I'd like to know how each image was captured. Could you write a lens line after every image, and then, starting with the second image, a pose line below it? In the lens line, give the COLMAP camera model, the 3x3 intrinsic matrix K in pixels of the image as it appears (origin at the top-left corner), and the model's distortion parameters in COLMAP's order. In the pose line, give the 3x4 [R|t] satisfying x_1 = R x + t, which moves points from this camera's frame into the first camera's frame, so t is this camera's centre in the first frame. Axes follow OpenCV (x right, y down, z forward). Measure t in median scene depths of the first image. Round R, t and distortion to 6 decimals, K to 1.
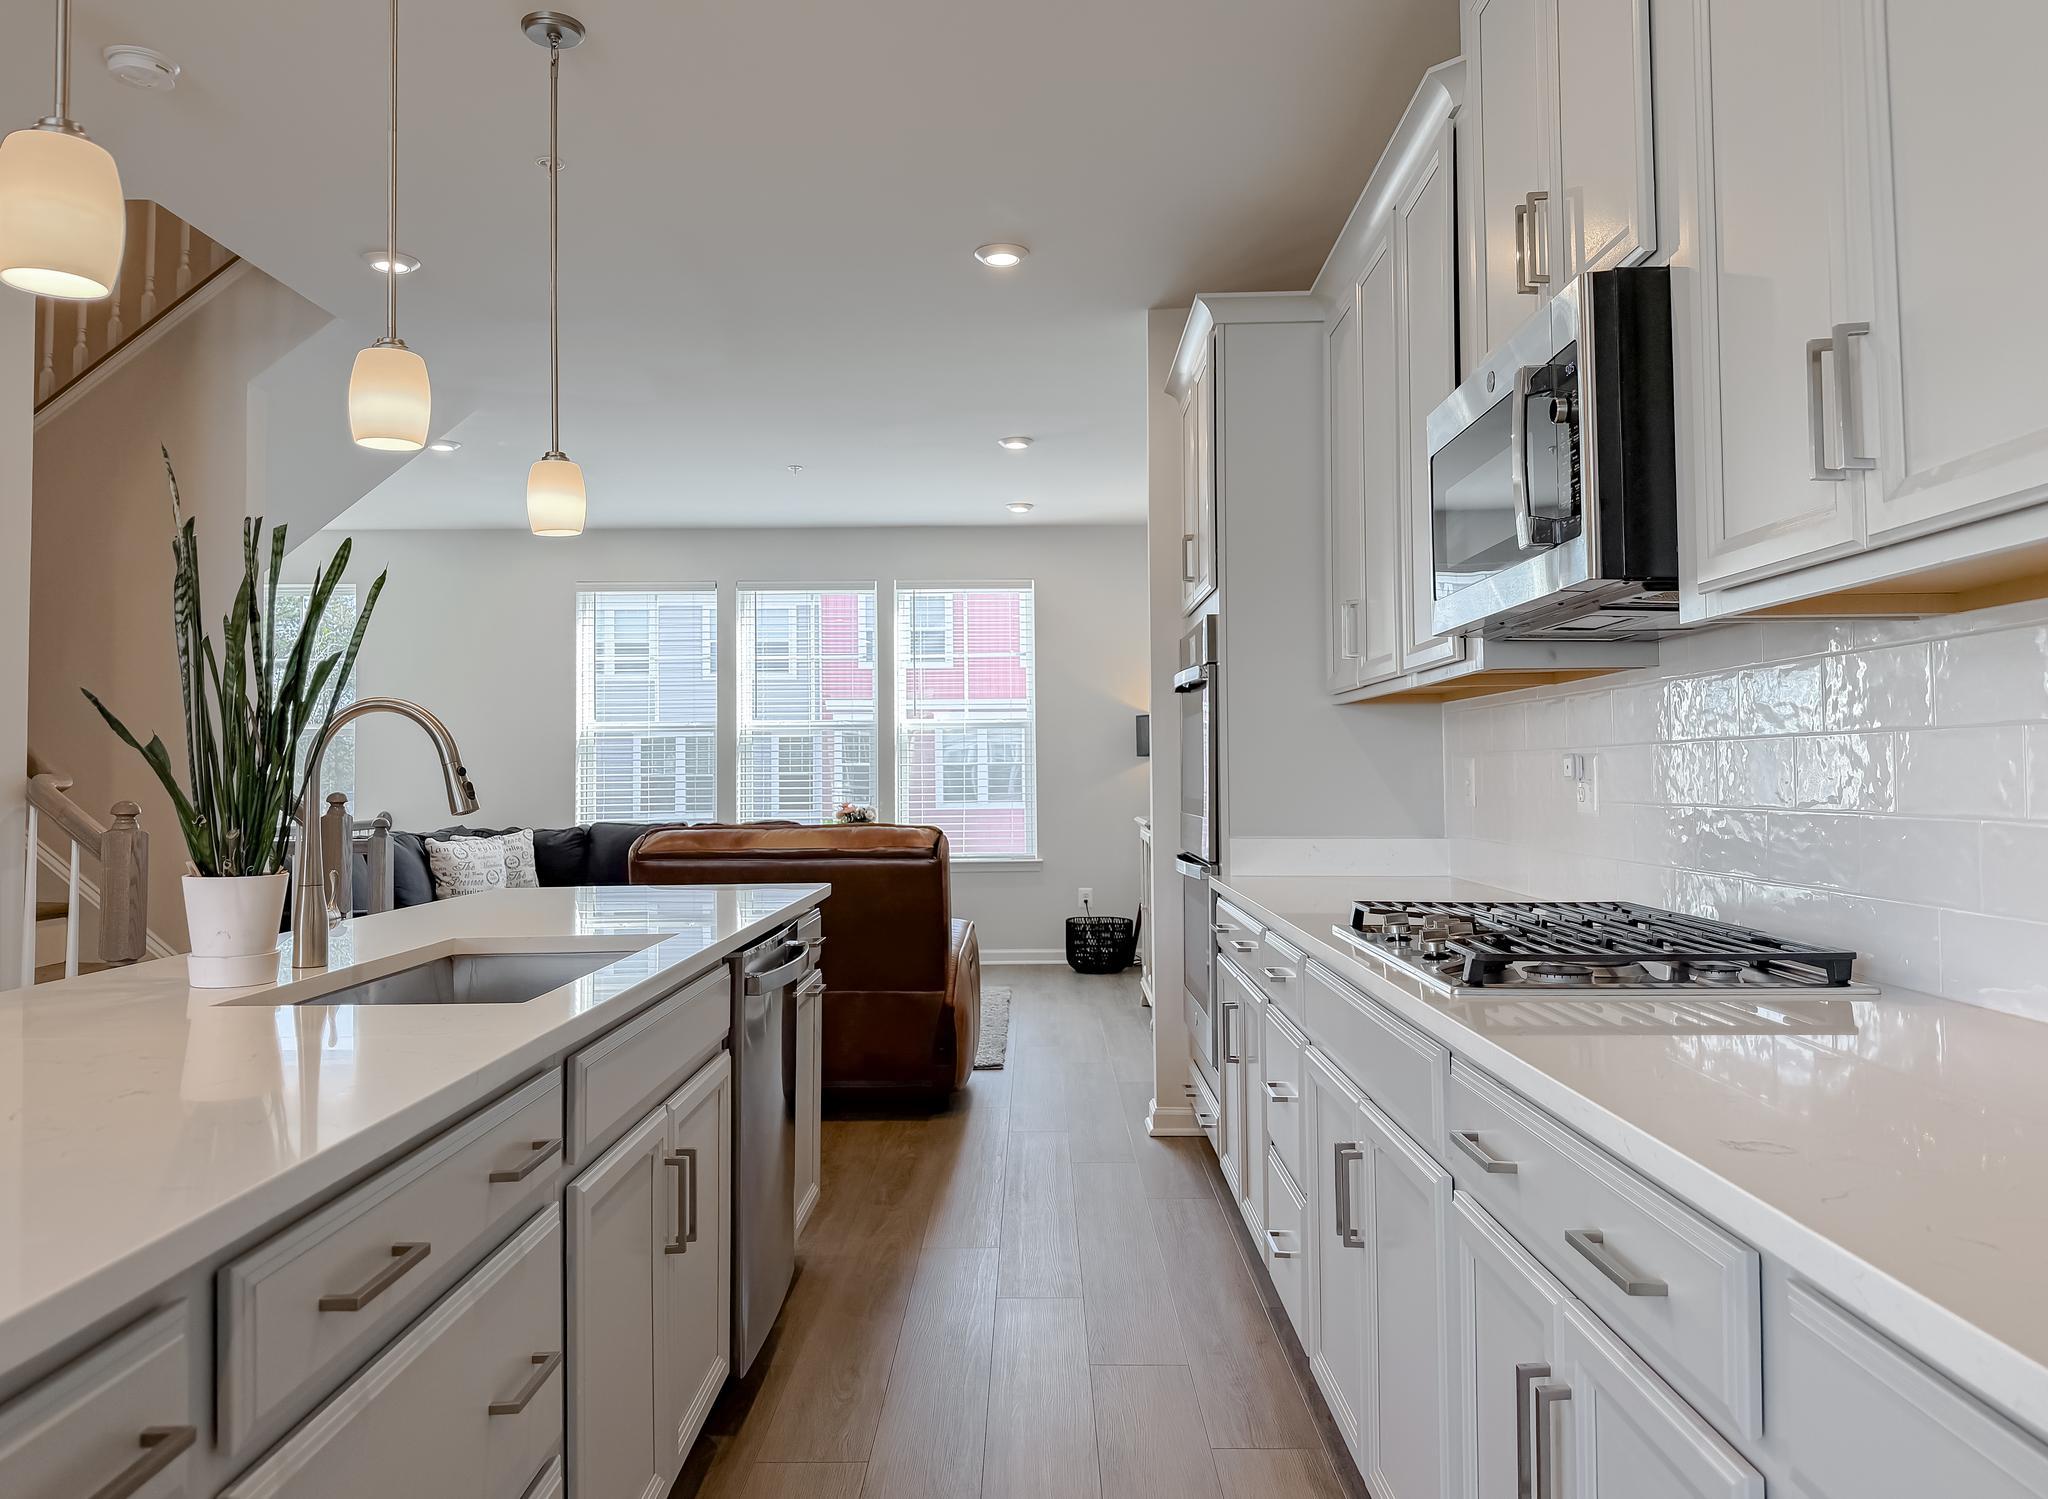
lens RADIAL K [[1442.9, 0, 1020.9], [0, 1442.9, 717.5], [0, 0, 1]] dist [0.169955, -0.288371]
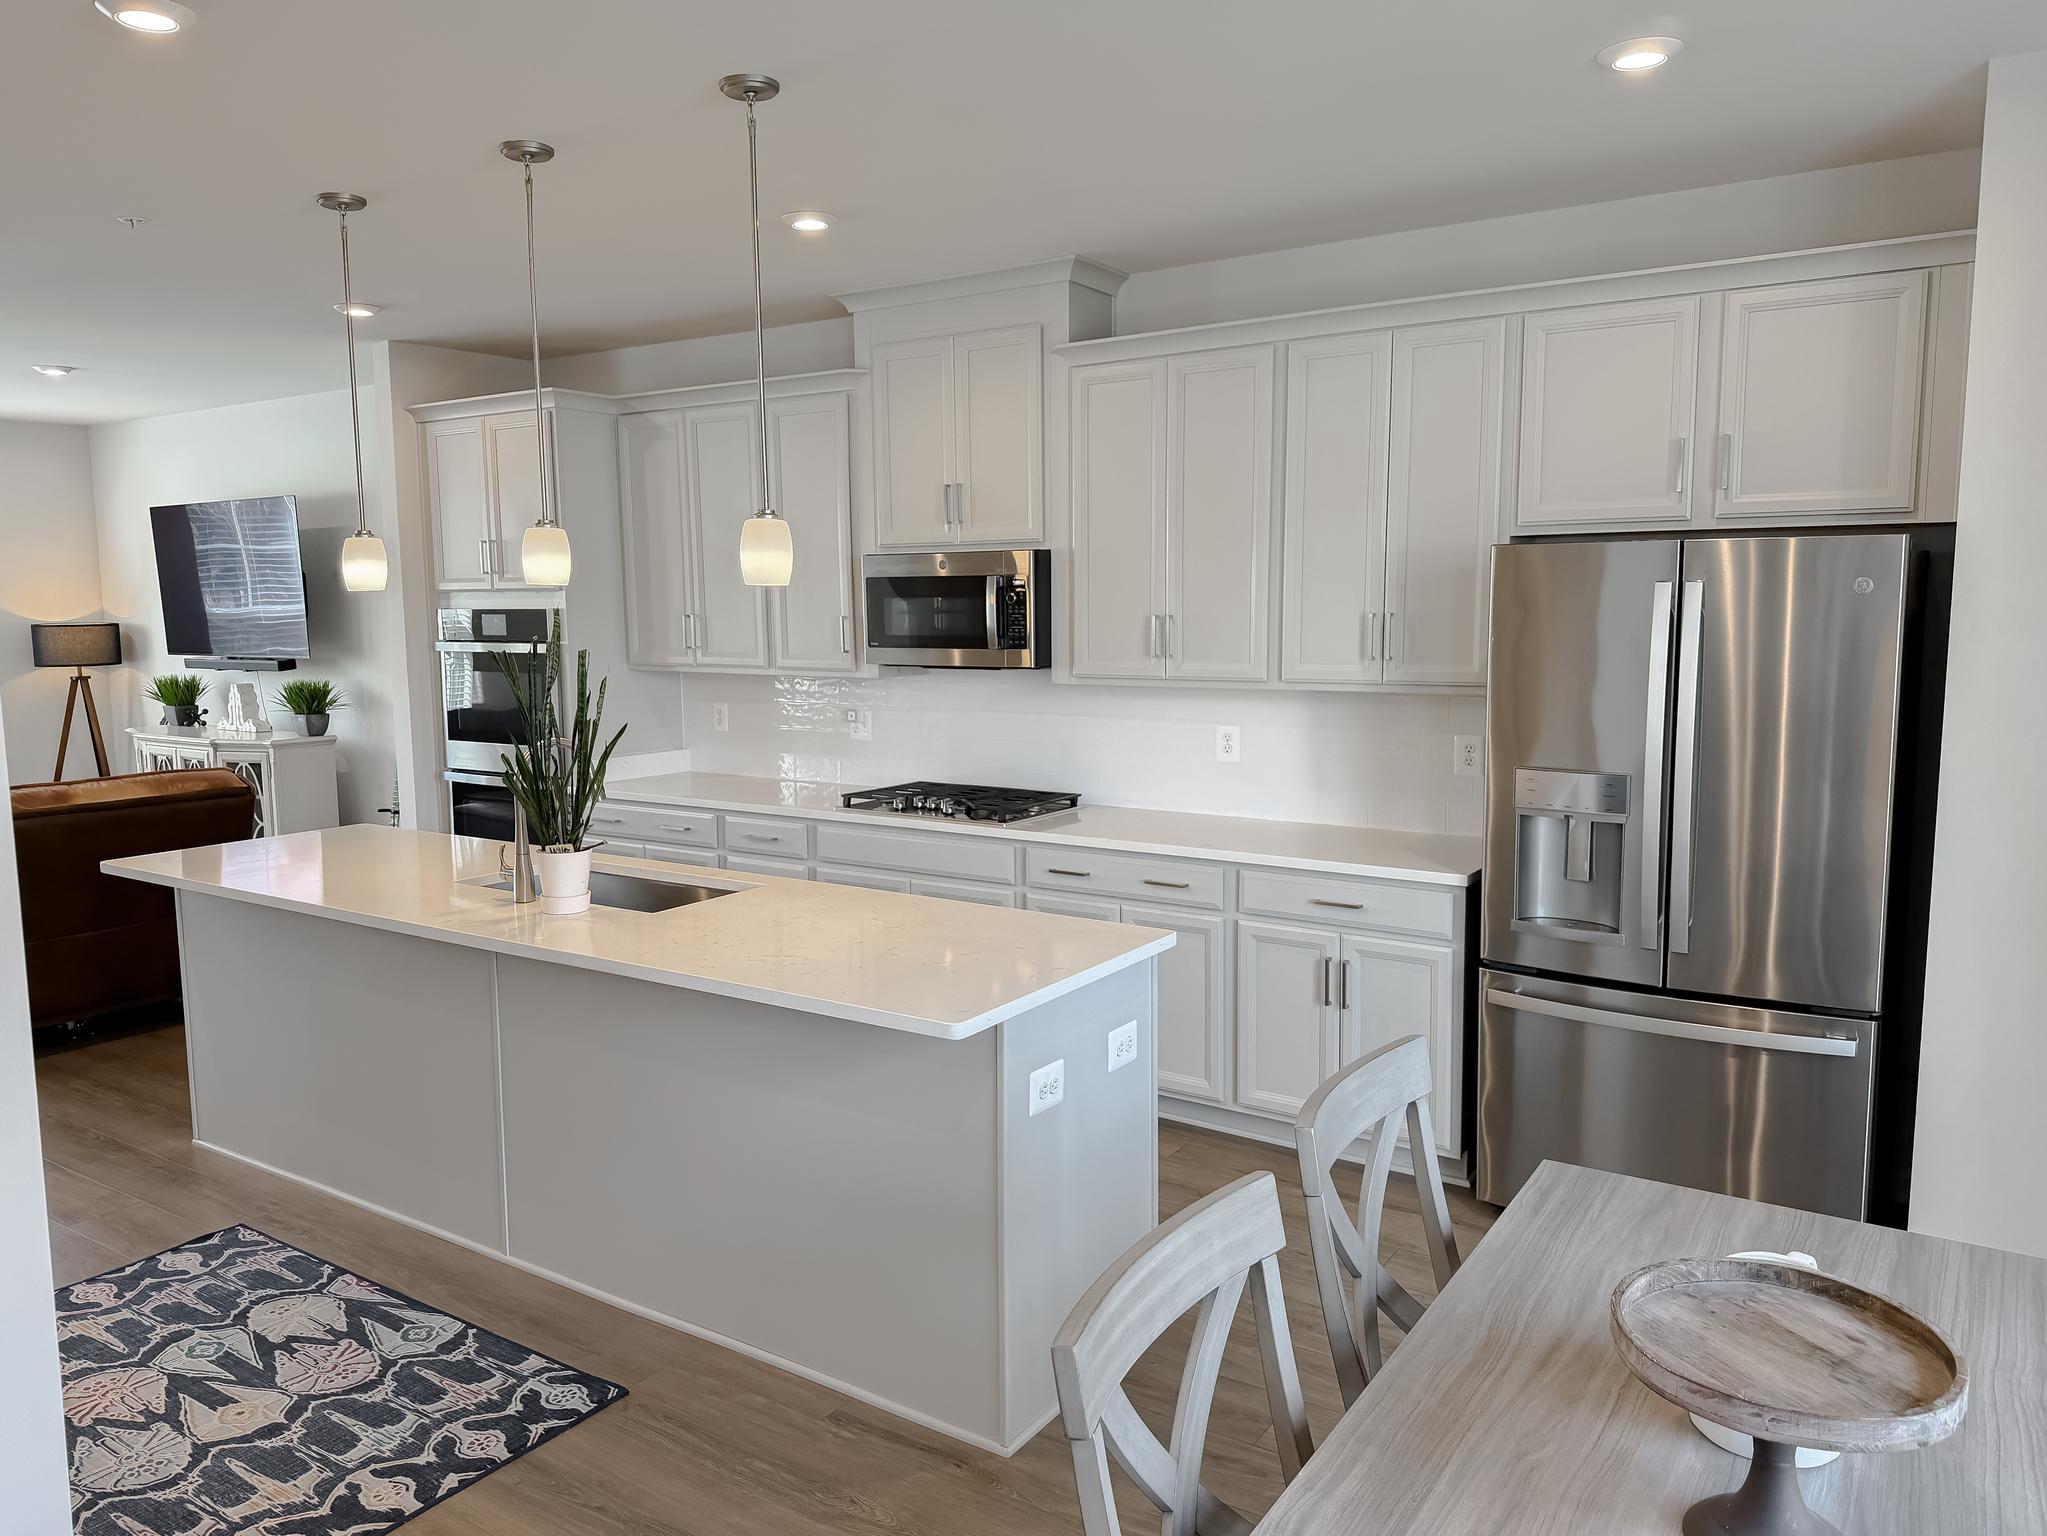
lens RADIAL K [[1476.0, 0, 1017.4], [0, 1476.0, 756.8], [0, 0, 1]] dist [0.005462, -0.009764]
pose [[0.549675, -0.086216, 0.830918, -0.747278], [-0.027320, 0.992273, 0.121031, -0.101383], [-0.834932, -0.089229, 0.543072, -0.174196]]
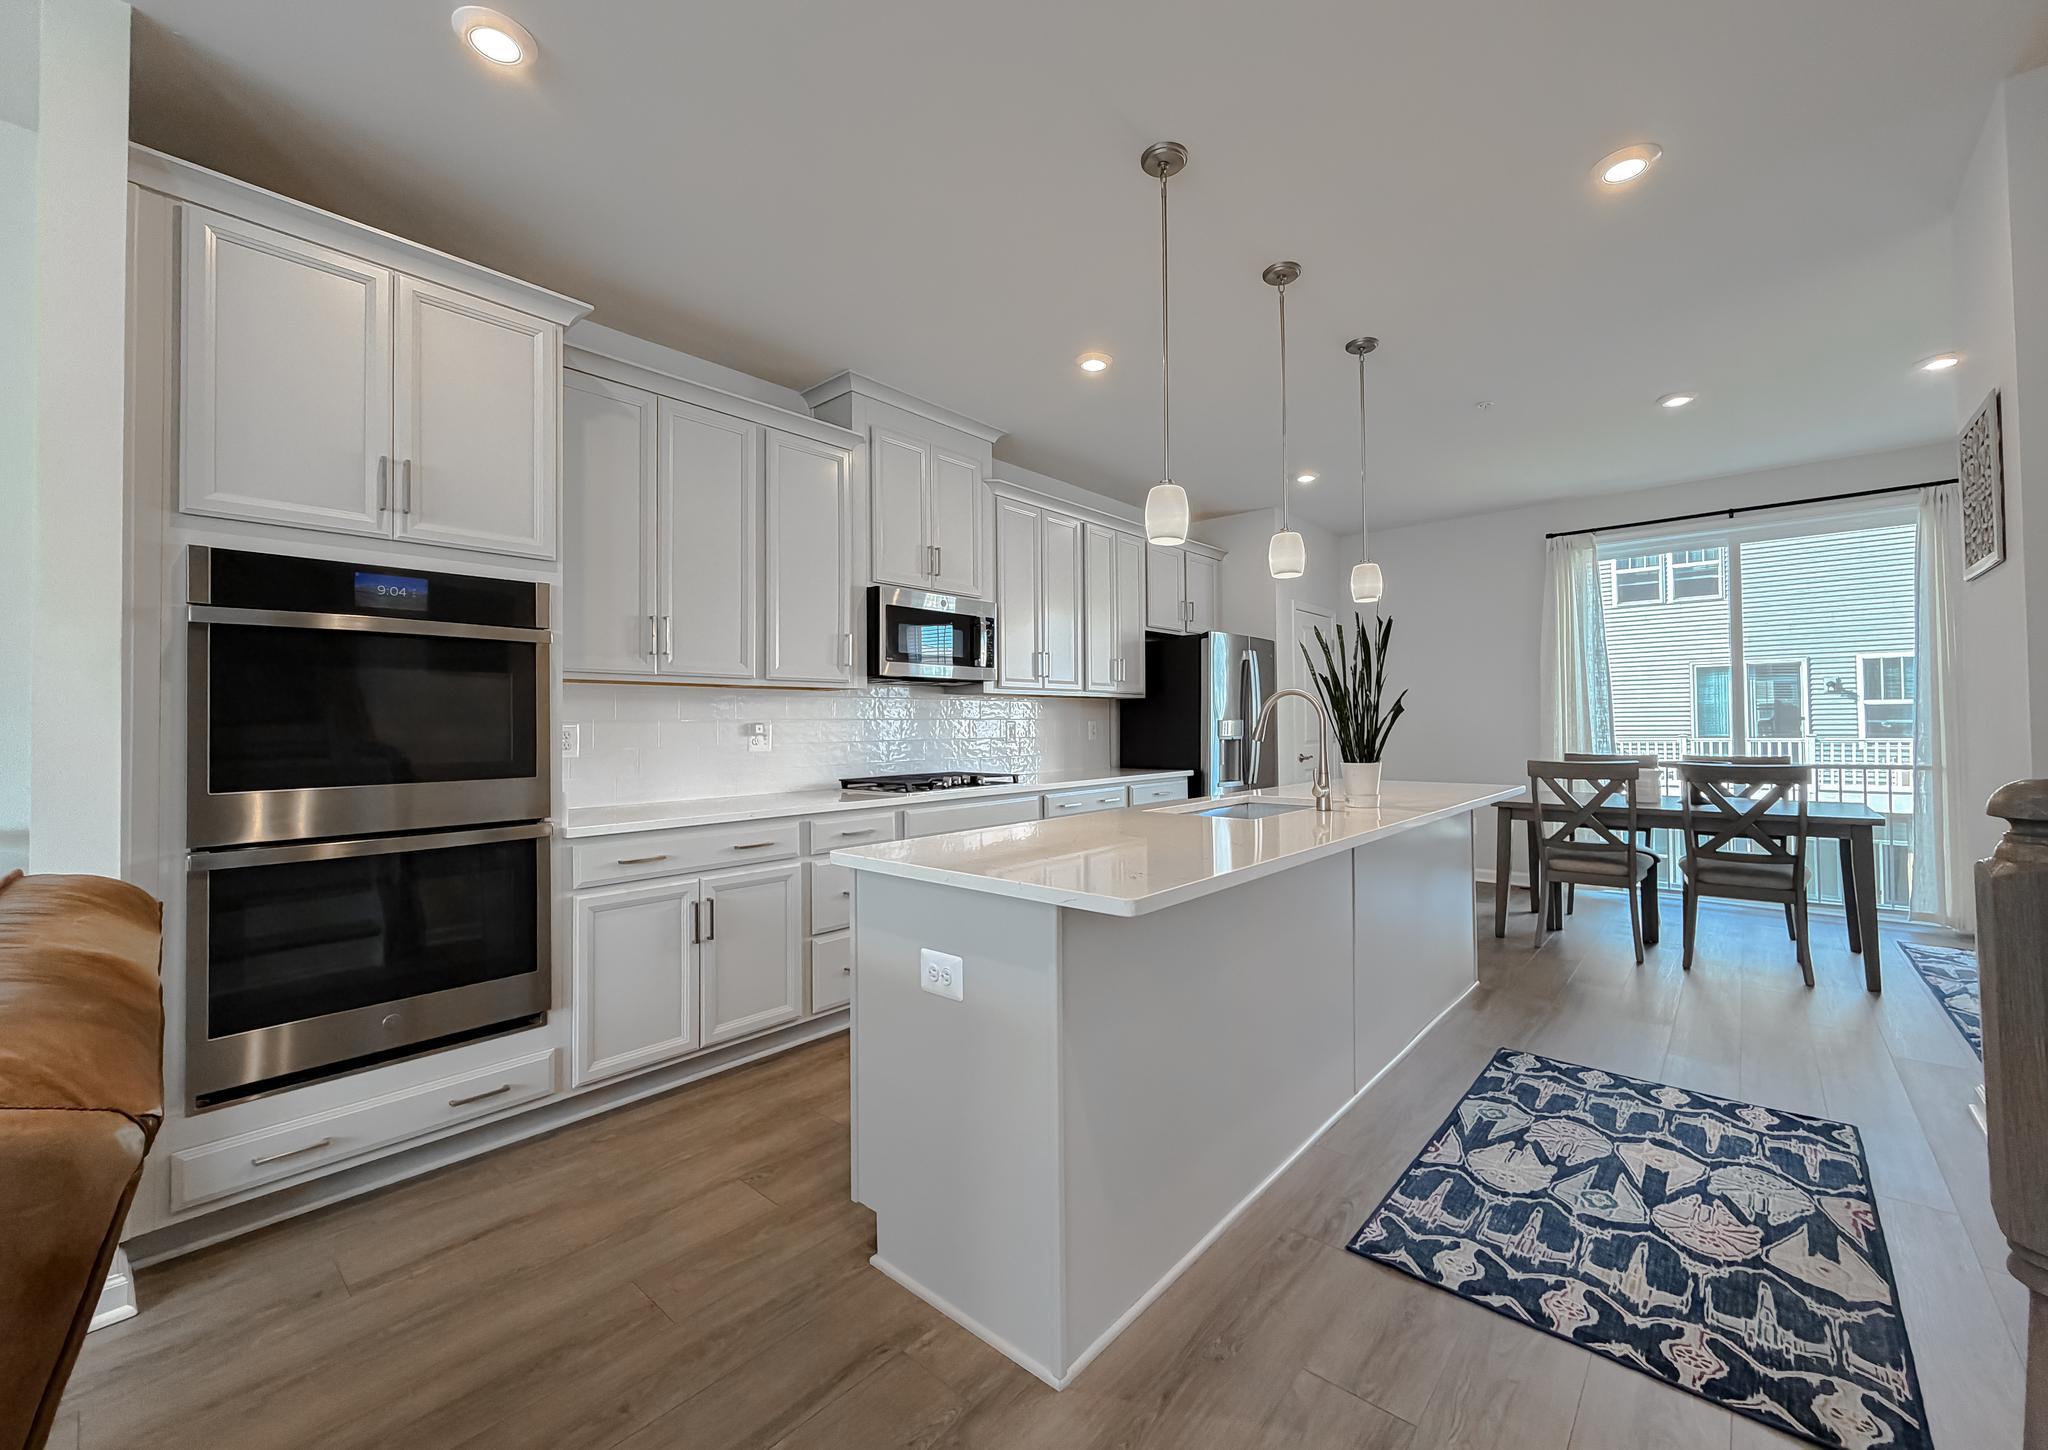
lens RADIAL K [[827.2, 0, 1020.7], [0, 827.2, 710.4], [0, 0, 1]] dist [-0.000229, 0.000081]
pose [[-0.756154, 0.028783, 0.653761, -0.457343], [-0.007661, 0.998574, -0.052825, 0.042949], [-0.654349, -0.044953, -0.754855, 1.071296]]
